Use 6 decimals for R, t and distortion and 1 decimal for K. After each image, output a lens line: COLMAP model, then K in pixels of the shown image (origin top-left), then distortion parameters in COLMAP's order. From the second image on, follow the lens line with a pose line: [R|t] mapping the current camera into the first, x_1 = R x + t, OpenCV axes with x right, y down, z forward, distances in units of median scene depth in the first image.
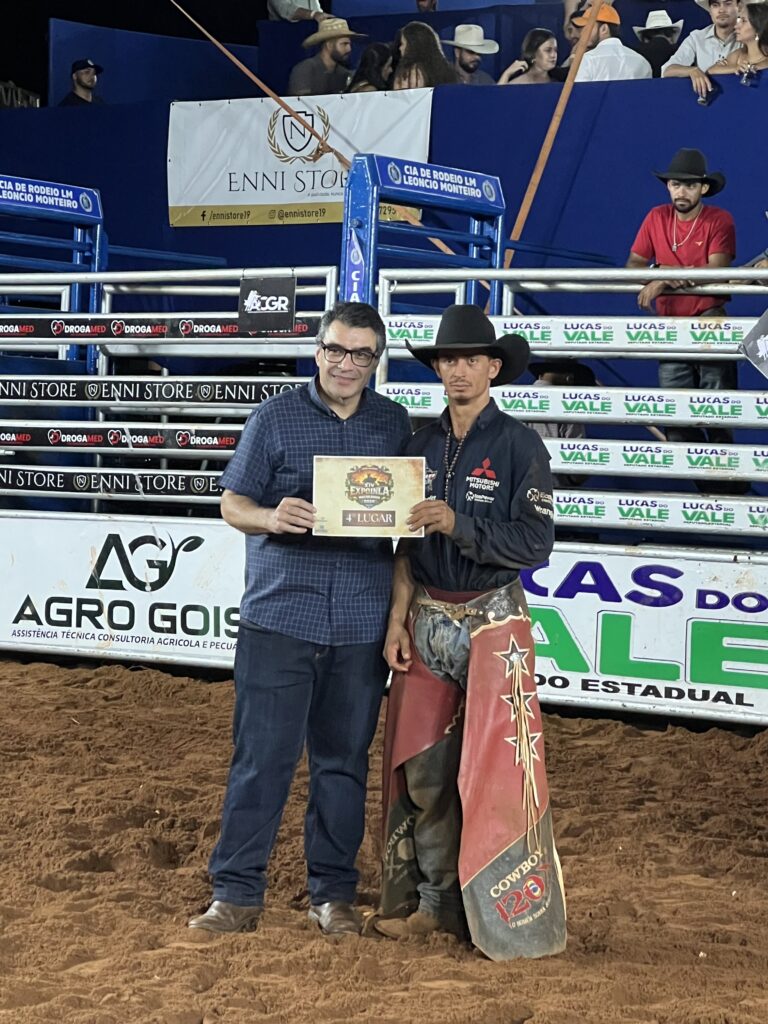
lens RADIAL K [[3291.6, 0, 383.5], [0, 3291.6, 513.6], [0, 0, 1]] dist [-0.431422, 10.842113]
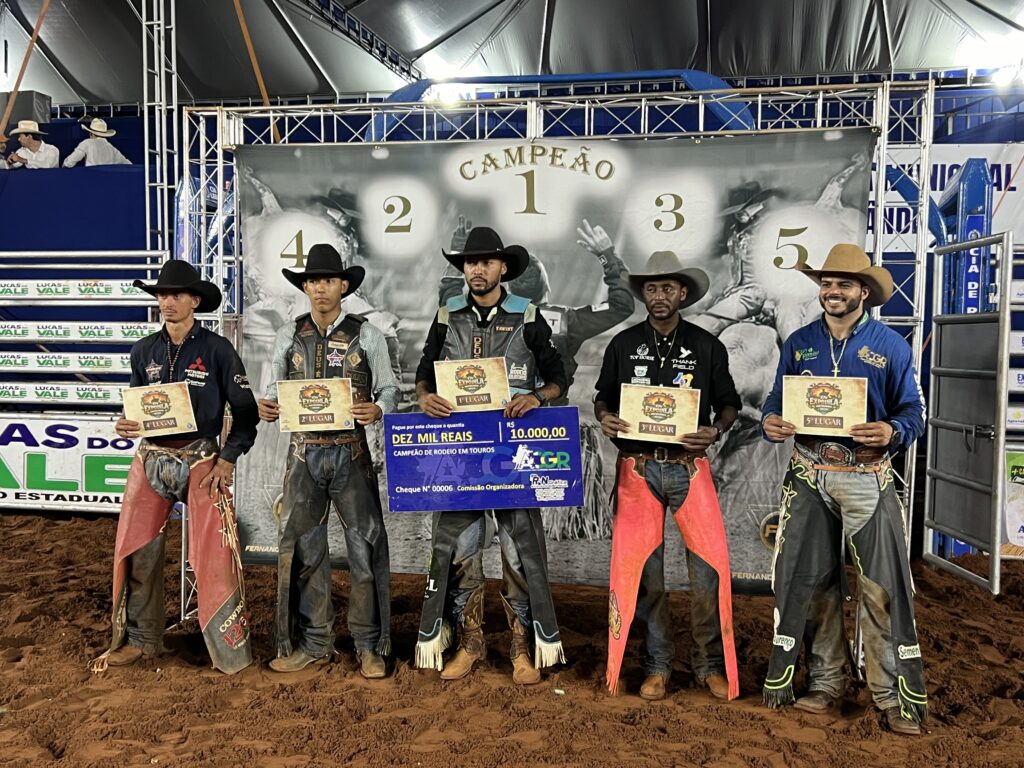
lens RADIAL K [[1135.7, 0, 512.5], [0, 1135.7, 390.0], [0, 0, 1]] dist [0.112821, -0.258185]
pose [[0.882551, -0.033420, 0.469028, 0.010438], [0.028472, 0.999439, 0.017640, -0.006098], [-0.469355, -0.002214, 0.883007, 0.359539]]
